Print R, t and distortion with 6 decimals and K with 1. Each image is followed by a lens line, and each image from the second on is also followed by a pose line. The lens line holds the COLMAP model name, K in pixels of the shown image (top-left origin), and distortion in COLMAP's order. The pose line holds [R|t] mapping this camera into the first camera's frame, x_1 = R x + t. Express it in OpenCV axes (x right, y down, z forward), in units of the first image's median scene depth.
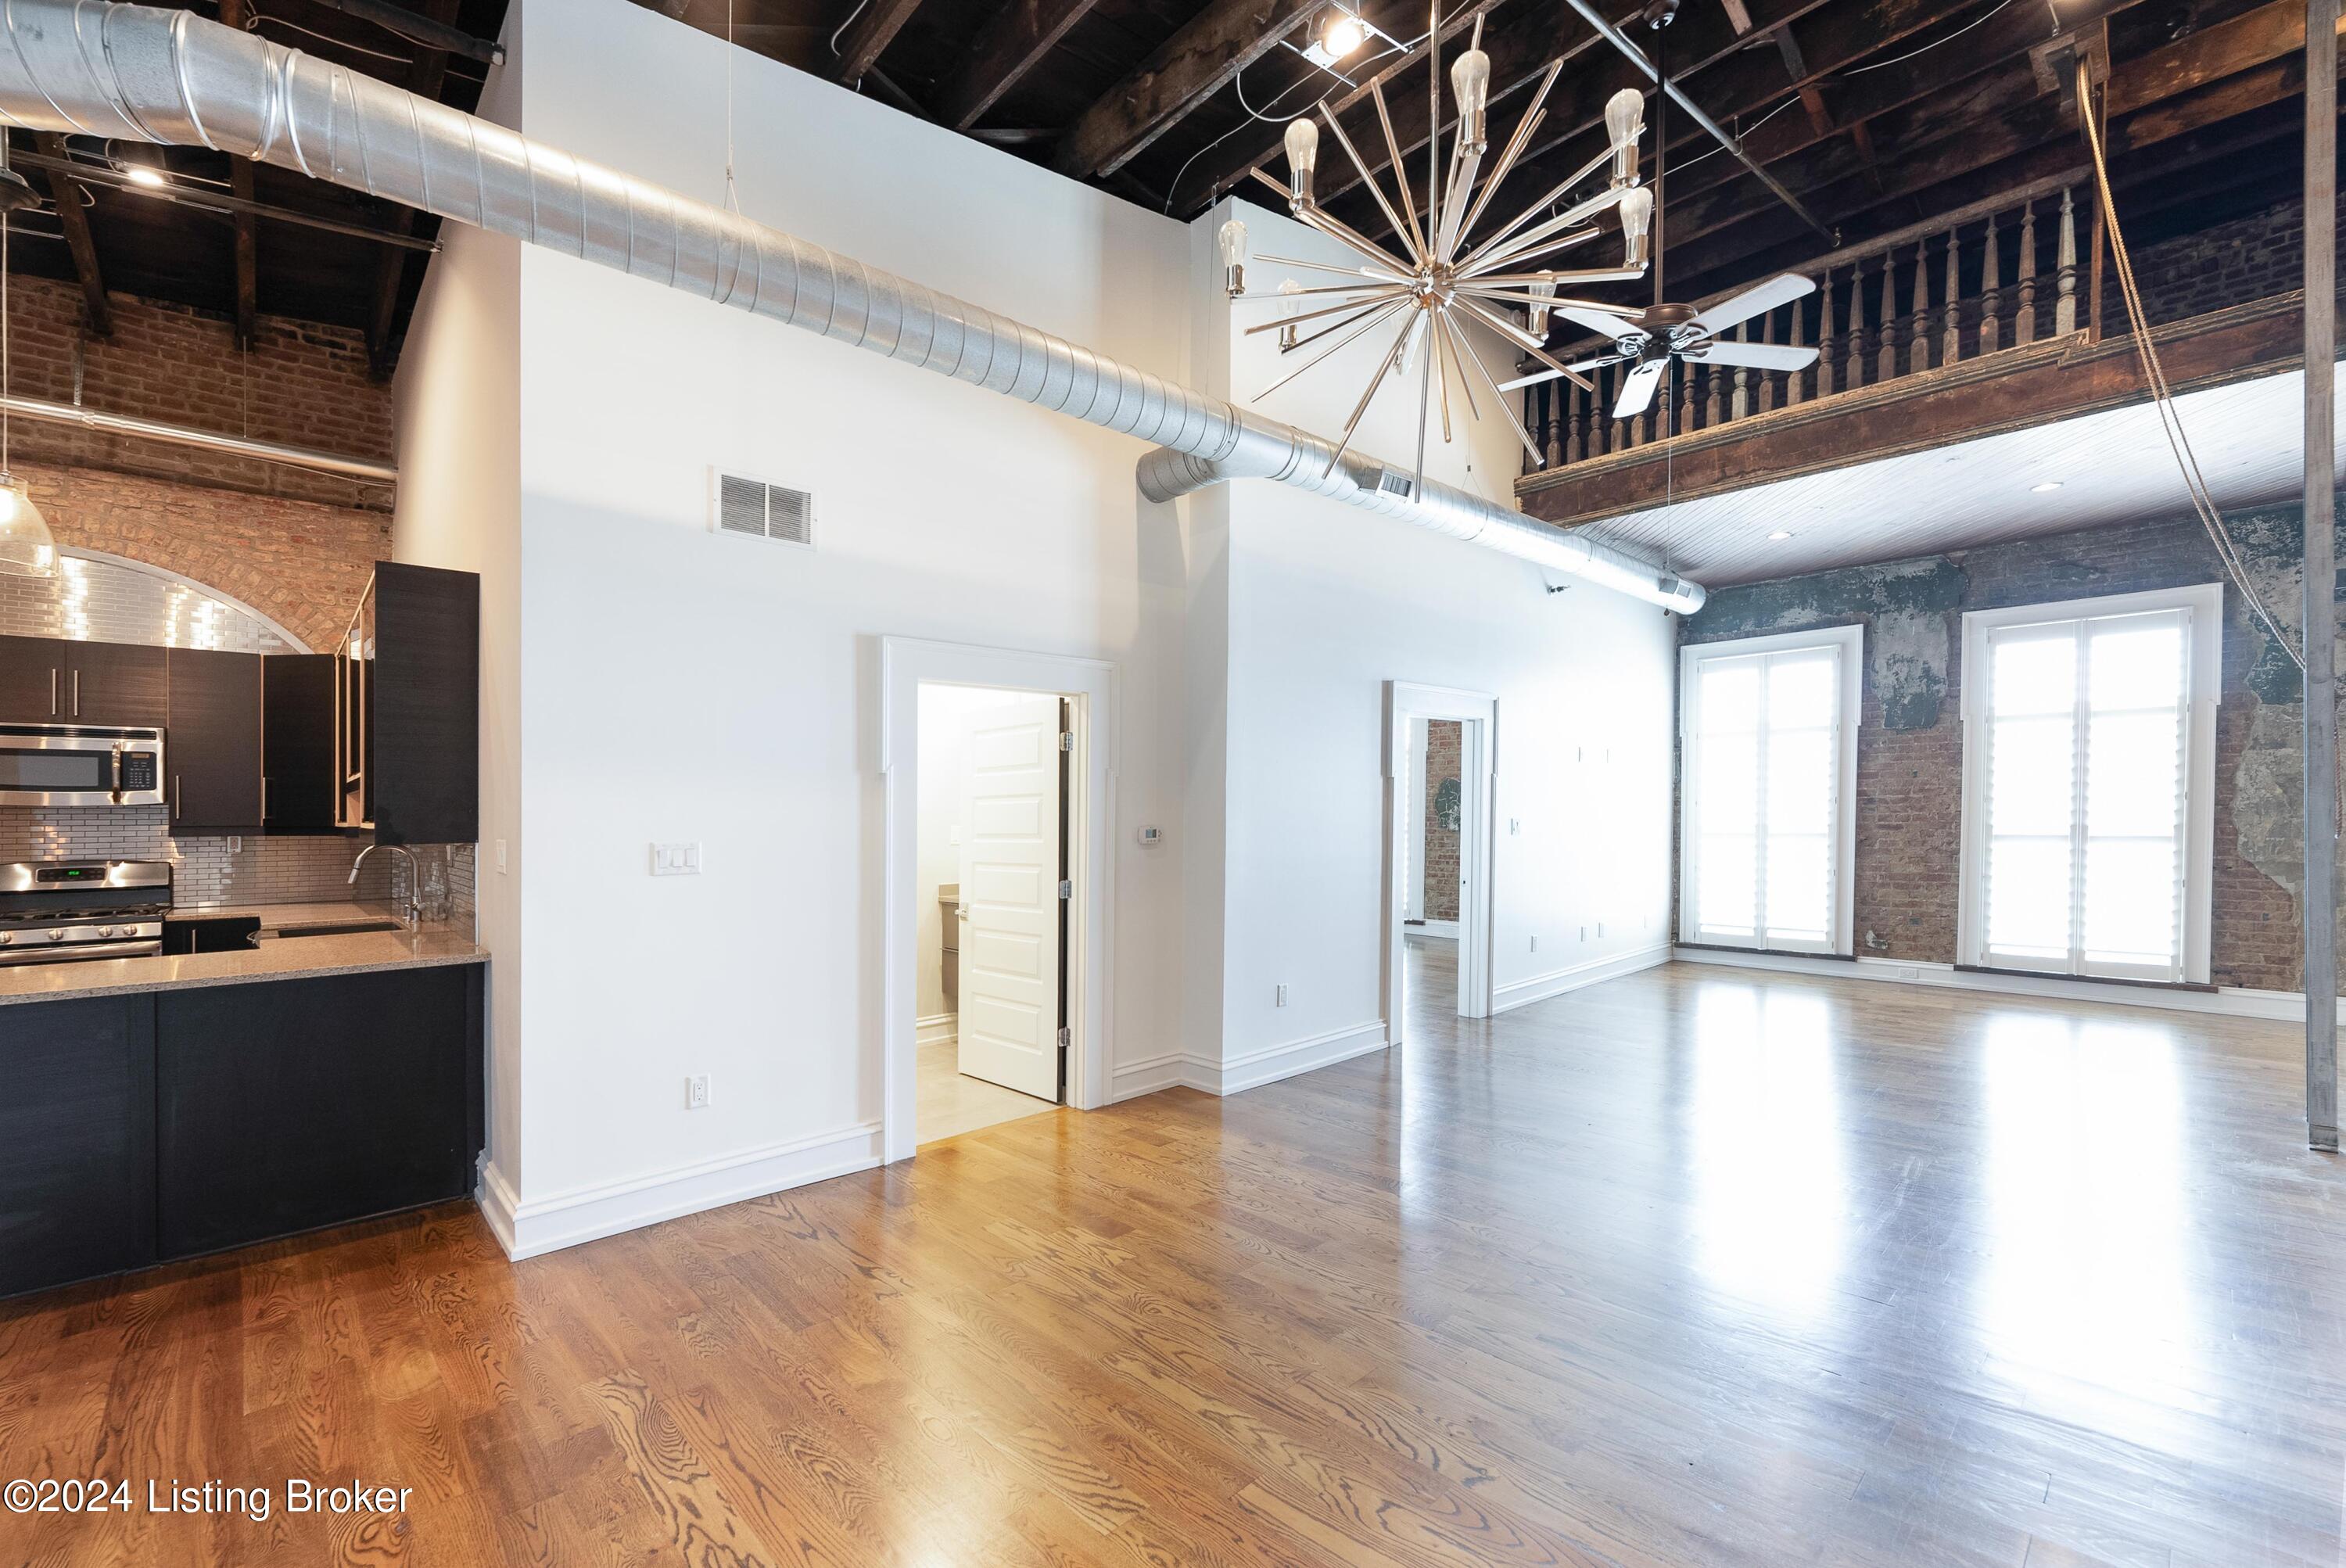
lens RADIAL K [[982.4, 0, 1169.4], [0, 982.4, 820.0], [0, 0, 1]] dist [-0.000429, -0.000040]
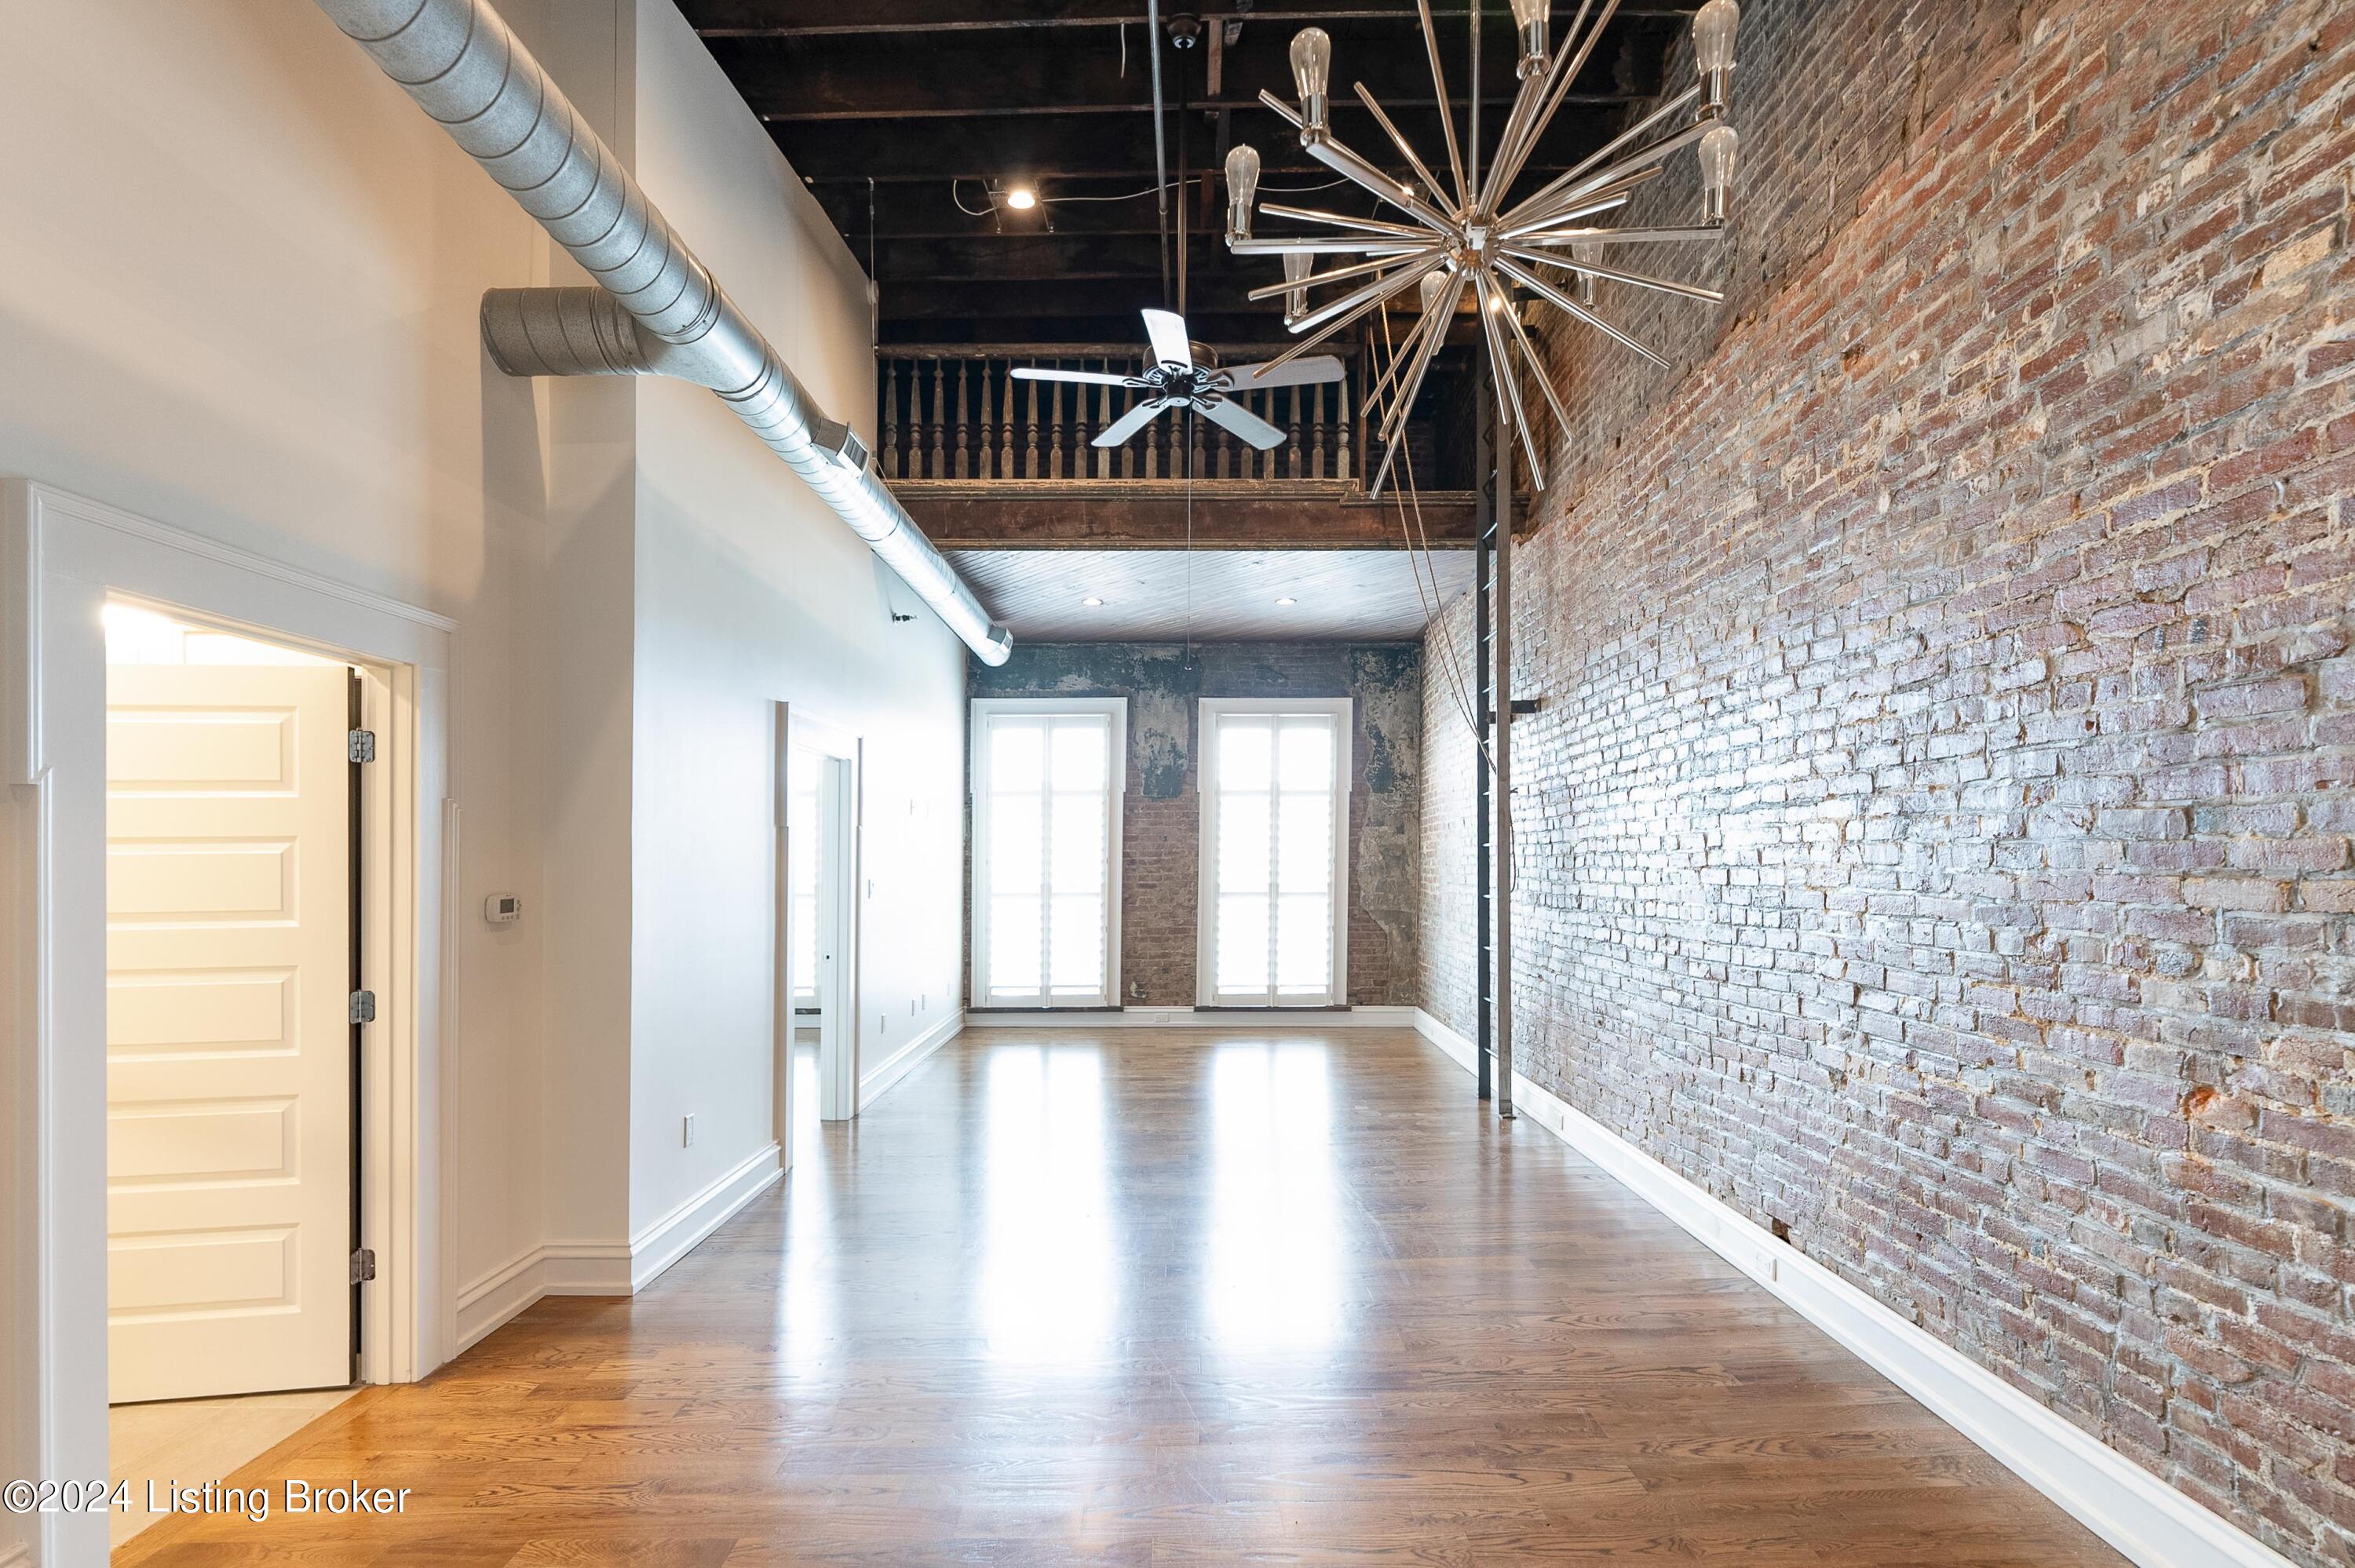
lens RADIAL K [[1114.3, 0, 1152.6], [0, 1114.3, 897.2], [0, 0, 1]] dist [-0.006859, -0.002734]
pose [[0.690316, -0.011915, 0.723410, -0.198172], [0.001148, 0.999881, 0.015374, 0.000858], [-0.723507, -0.009783, 0.690247, 0.167657]]
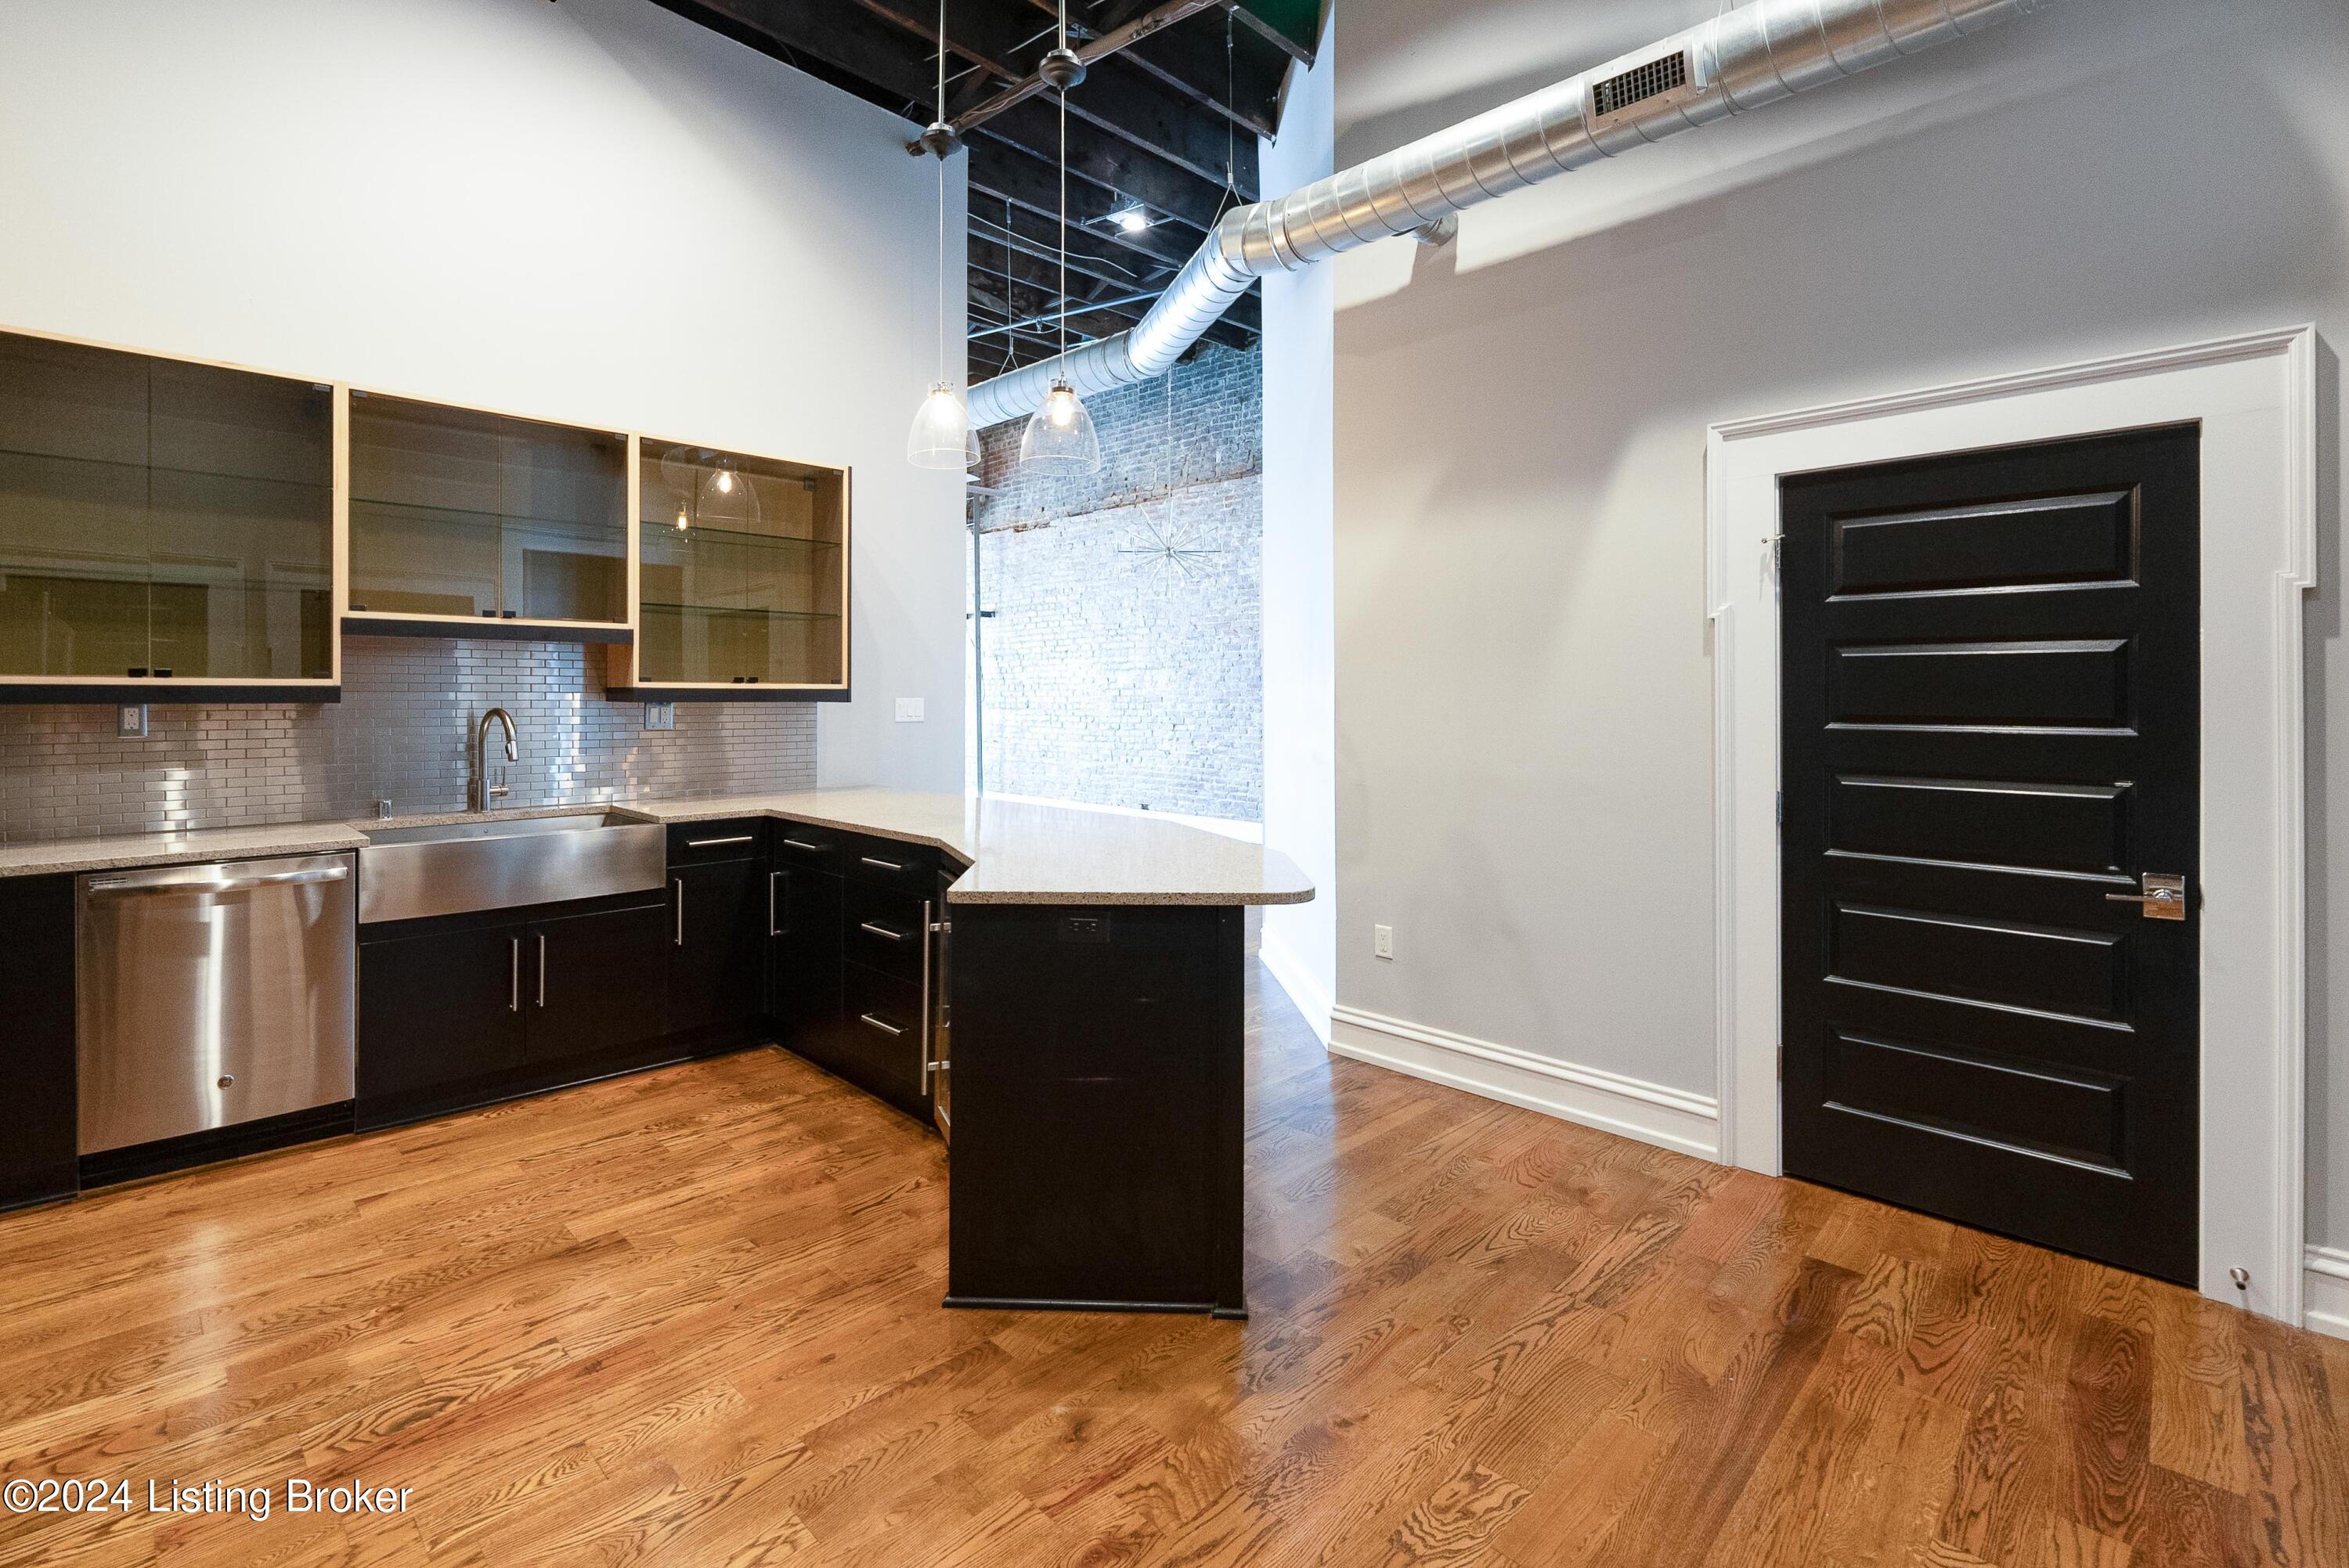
lens RADIAL K [[1053.1, 0, 1086.9], [0, 1053.1, 700.6], [0, 0, 1]] dist [-0.004455, 0.001772]
pose [[0.000275, 0.002538, 0.999997, -1.251273], [0.007462, 0.999969, -0.002540, 0.017224], [-0.999972, 0.007463, 0.000256, 0.422324]]
